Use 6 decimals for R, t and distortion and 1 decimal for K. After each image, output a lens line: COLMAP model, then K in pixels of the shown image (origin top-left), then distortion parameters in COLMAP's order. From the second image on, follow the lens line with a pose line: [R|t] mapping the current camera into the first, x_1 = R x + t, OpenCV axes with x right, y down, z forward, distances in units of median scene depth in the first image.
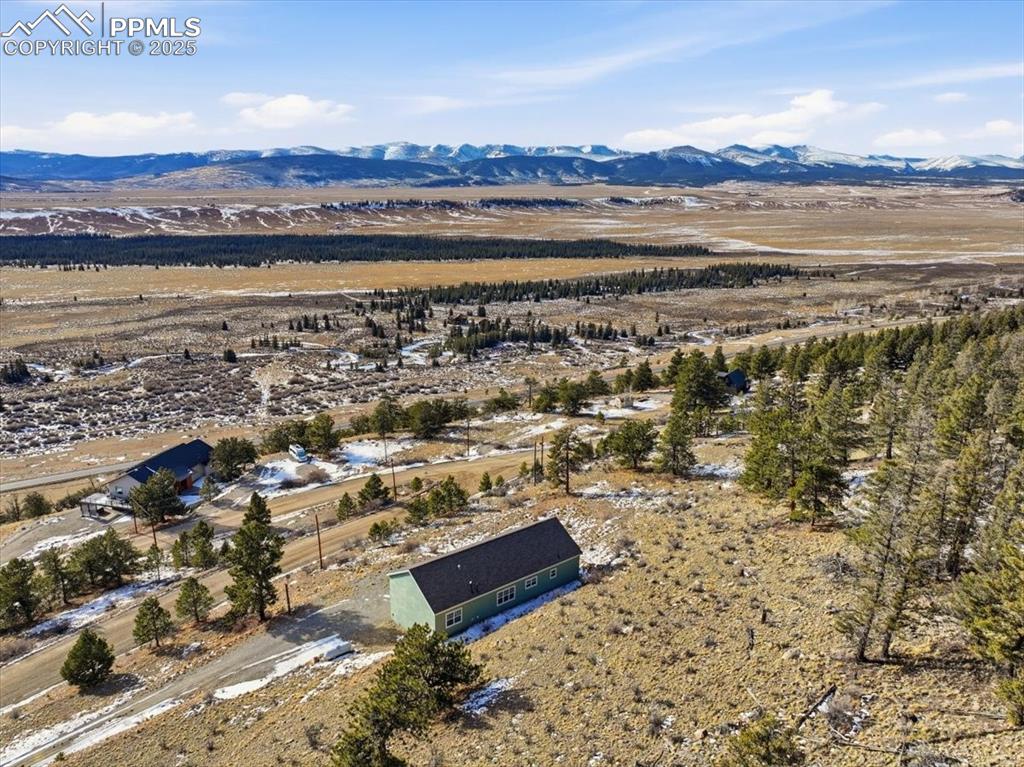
lens RADIAL K [[719.5, 0, 513.0], [0, 719.5, 386.4], [0, 0, 1]] dist [-0.000558, 0.012172]
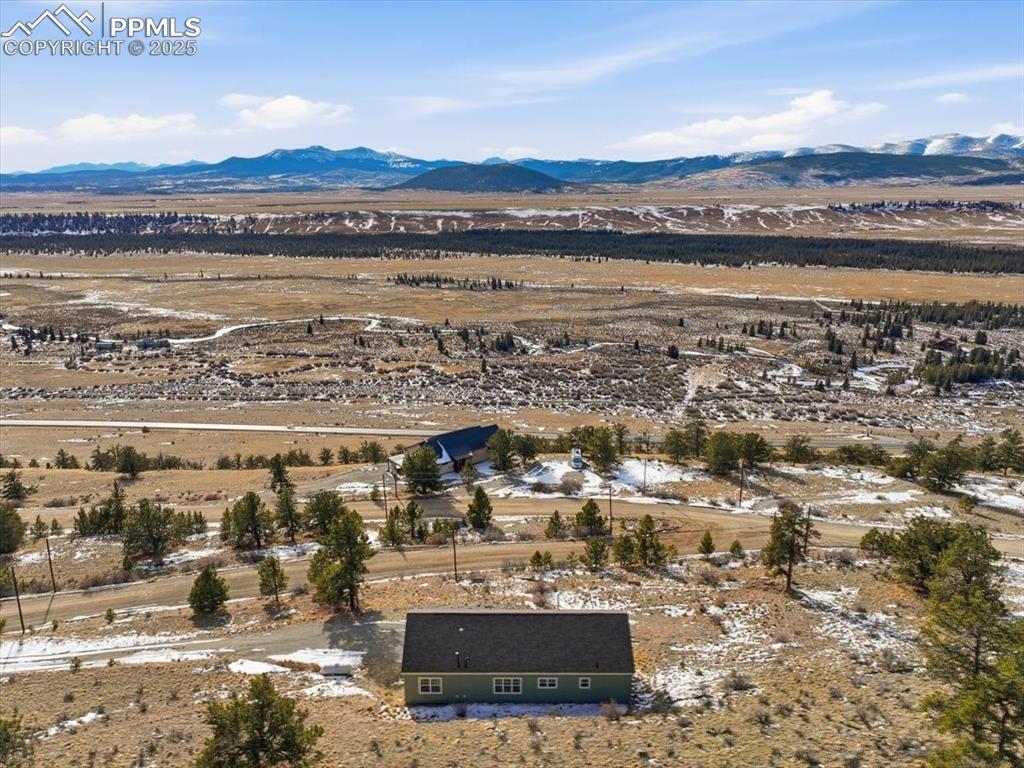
lens RADIAL K [[719.5, 0, 511.6], [0, 719.5, 380.9], [0, 0, 1]] dist [-0.000558, 0.012172]
pose [[0.780158, 0.154969, -0.606085, 0.048188], [-0.159574, 0.986080, 0.046724, -0.010069], [0.604889, 0.060263, 0.794027, 0.035798]]
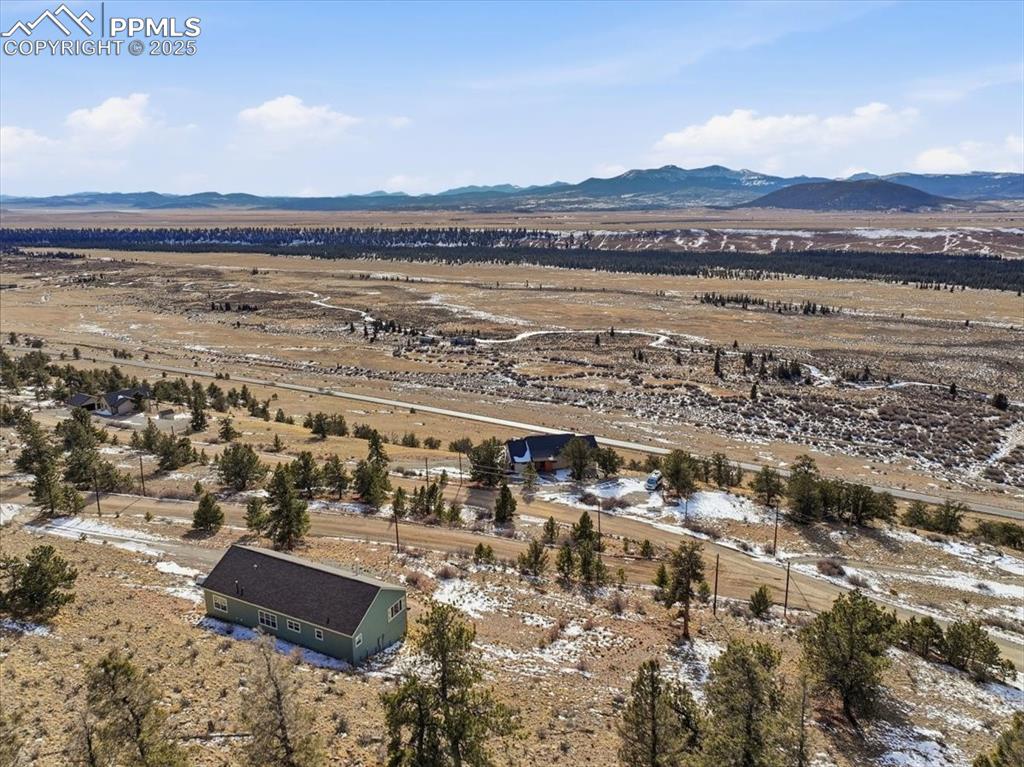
lens RADIAL K [[719.5, 0, 513.2], [0, 719.5, 381.6], [0, 0, 1]] dist [-0.000558, 0.012172]
pose [[0.413975, 0.206947, -0.886452, 0.100276], [-0.235616, 0.964989, 0.115249, -0.022508], [0.879267, 0.161152, 0.448242, 0.087863]]
